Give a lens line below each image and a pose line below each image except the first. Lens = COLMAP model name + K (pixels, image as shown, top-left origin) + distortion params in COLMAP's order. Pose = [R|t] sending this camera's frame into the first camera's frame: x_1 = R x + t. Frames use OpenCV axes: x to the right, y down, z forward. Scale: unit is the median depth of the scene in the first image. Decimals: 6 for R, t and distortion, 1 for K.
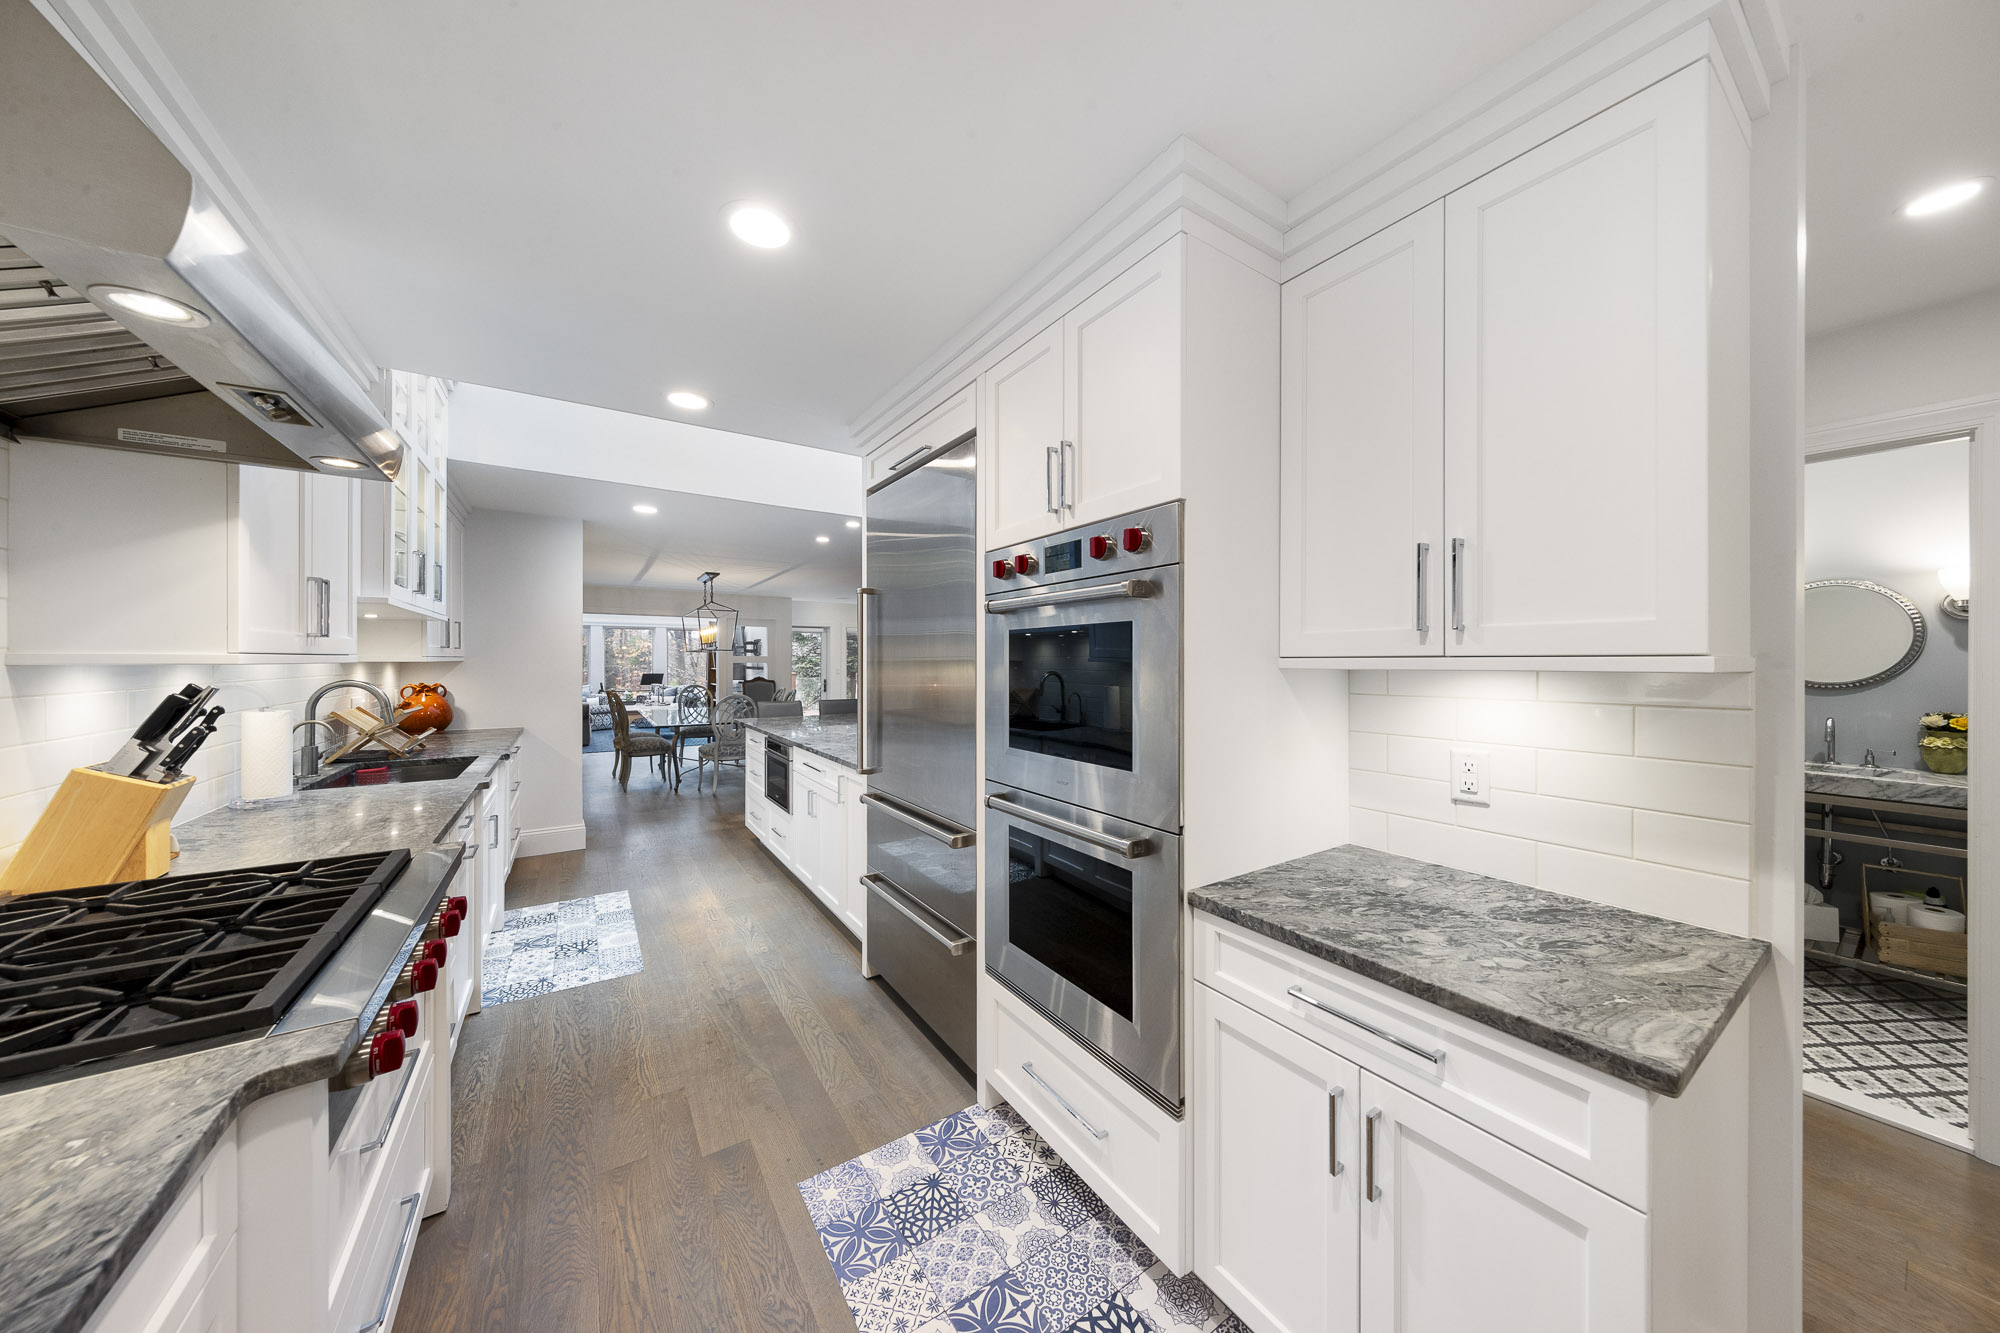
lens RADIAL K [[636.8, 0, 995.0], [0, 636.8, 666.7], [0, 0, 1]] dist [0.001867, -0.000164]
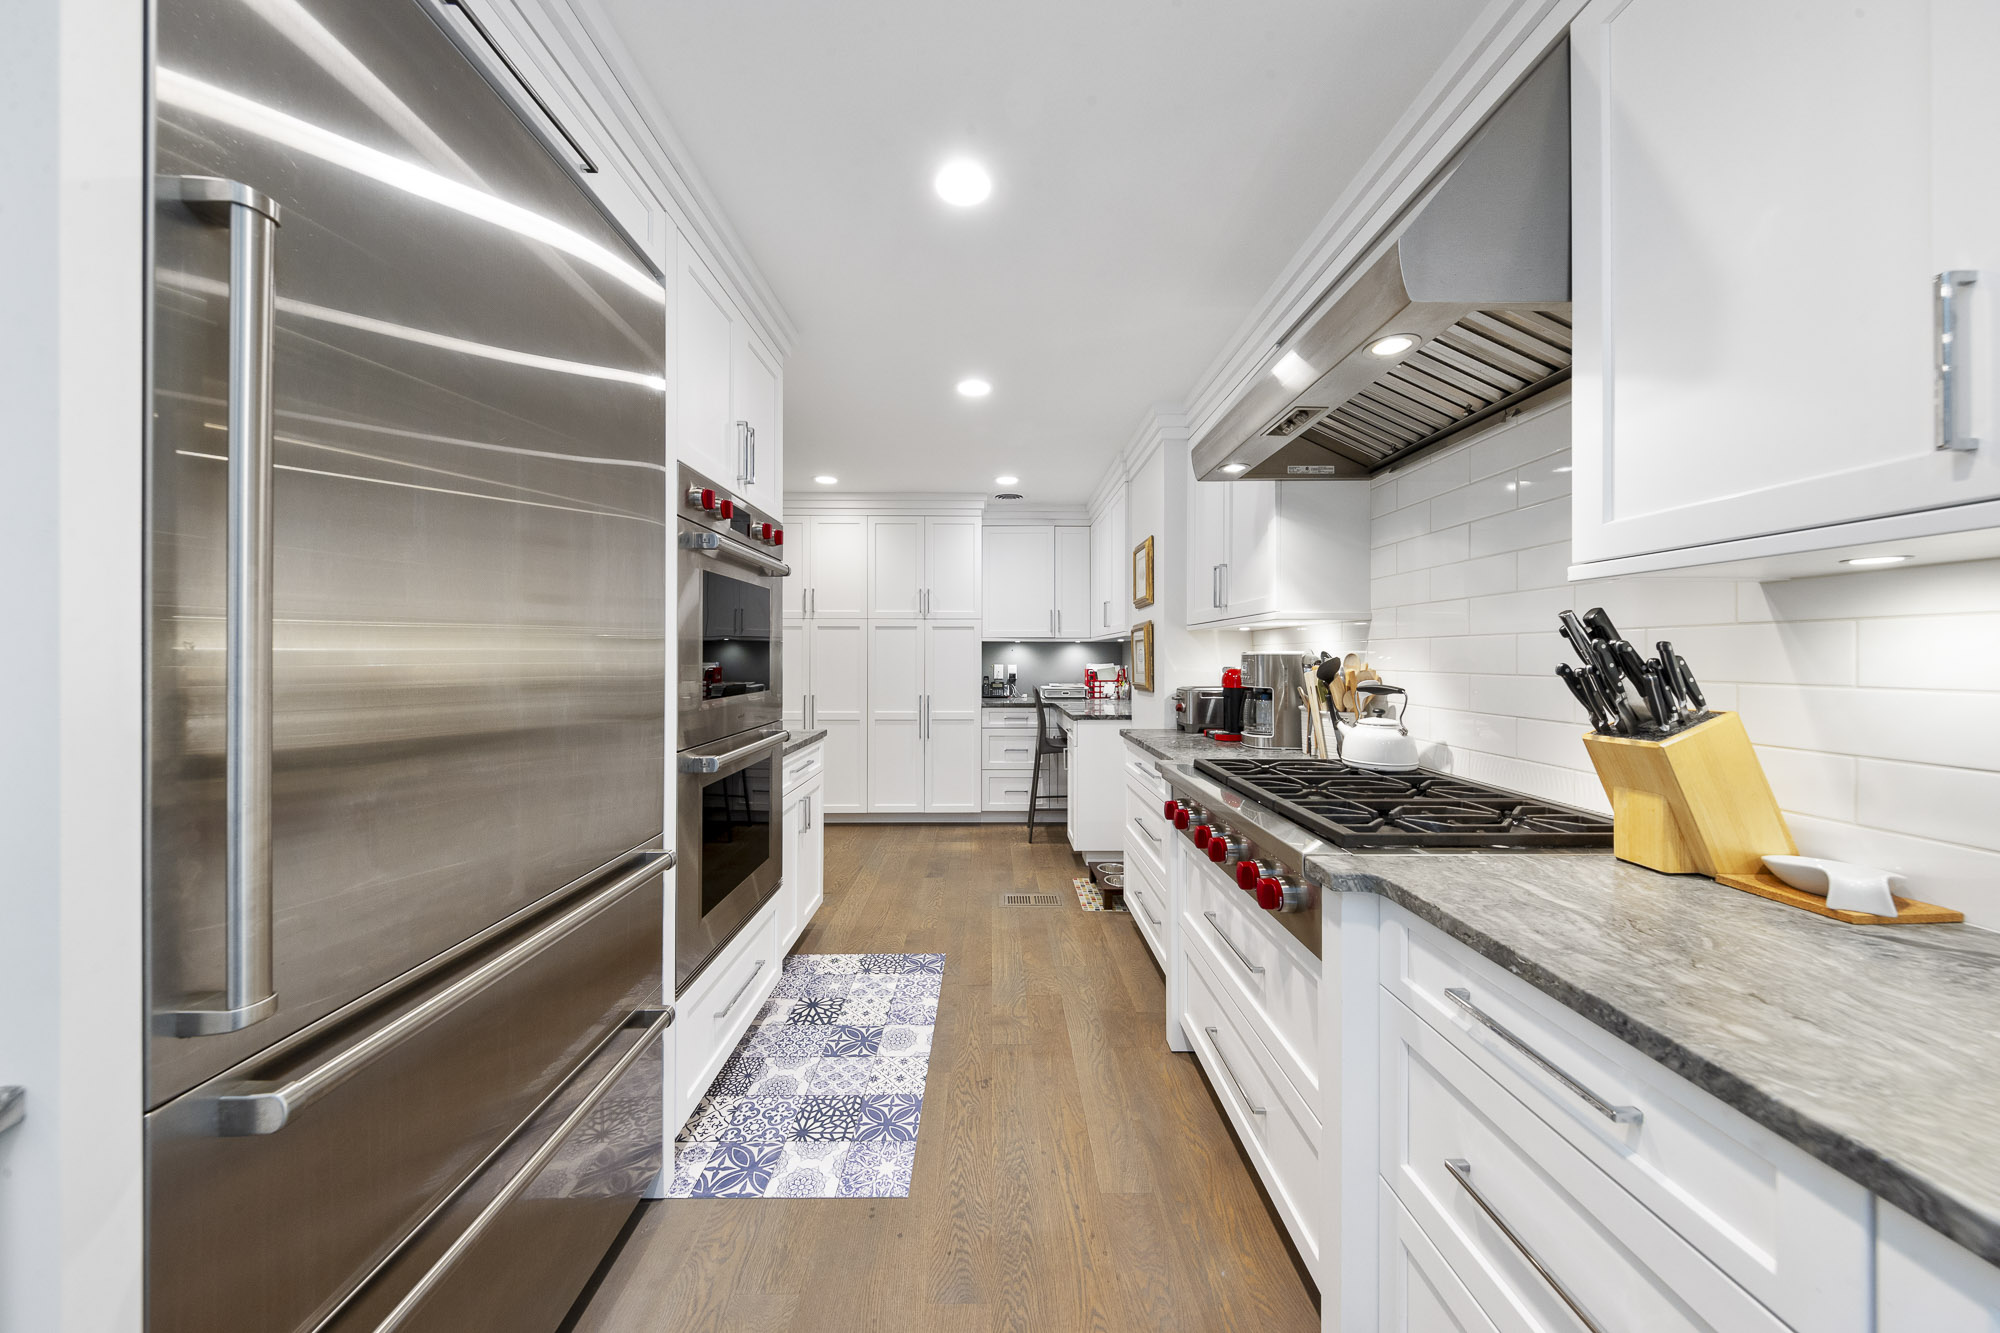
lens RADIAL K [[634.3, 0, 998.7], [0, 634.3, 654.1], [0, 0, 1]] dist [0.001183, 0.000011]
pose [[-0.843084, -0.005143, 0.537757, -0.835589], [-0.002773, 0.999983, 0.005215, 0.055882], [-0.537774, 0.002905, -0.843084, 1.579514]]
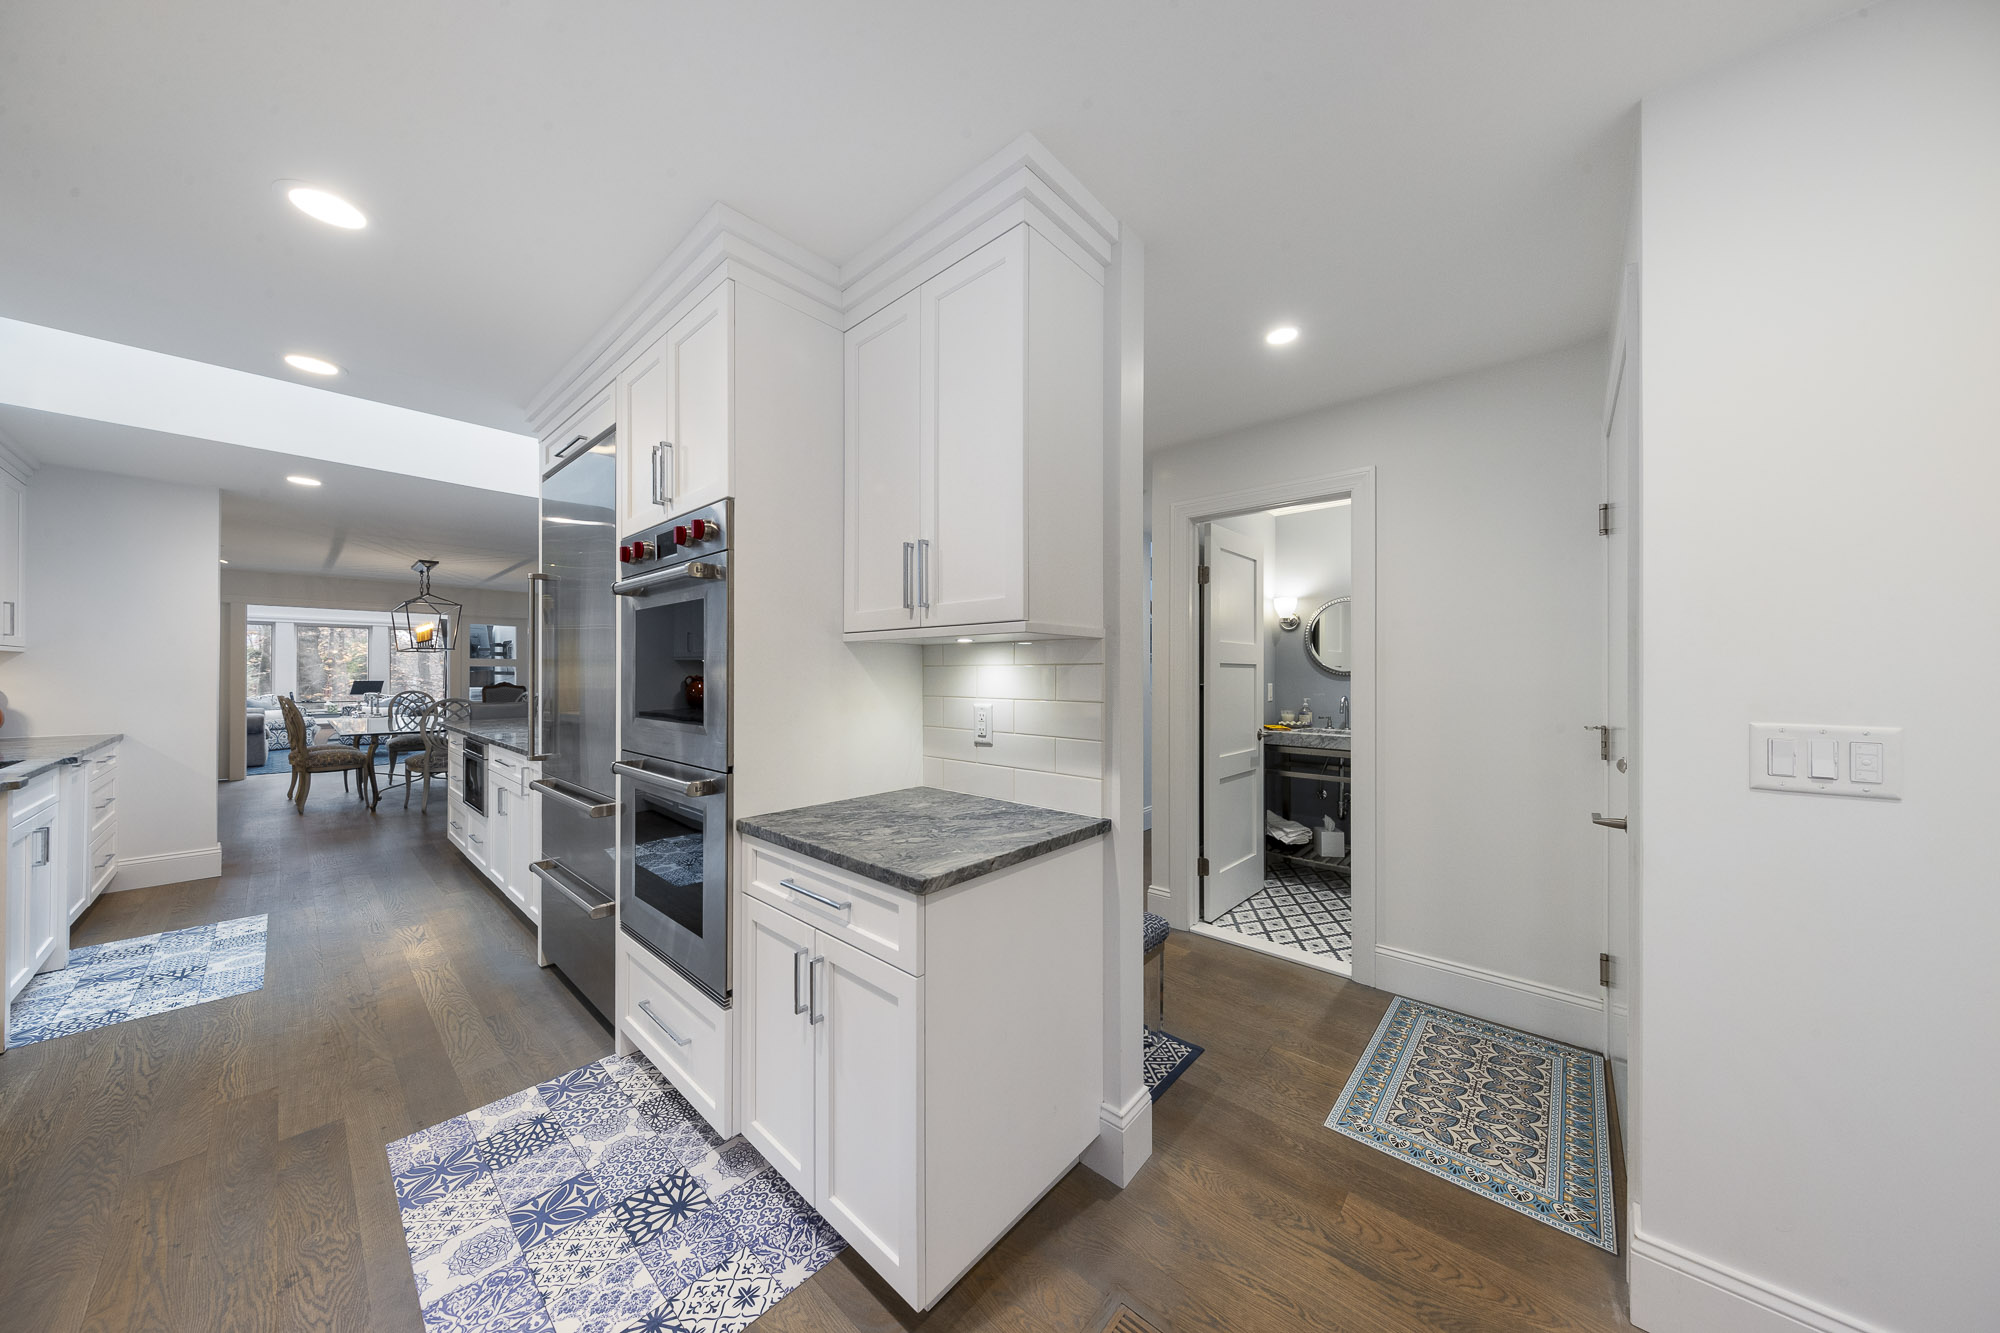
lens RADIAL K [[641.6, 0, 994.3], [0, 641.6, 672.7], [0, 0, 1]] dist [-0.000677, -0.000096]
pose [[0.966681, -0.000101, 0.255985, 0.349205], [0.001989, 0.999973, -0.007116, 0.061427], [-0.255978, 0.007388, 0.966654, -0.232637]]
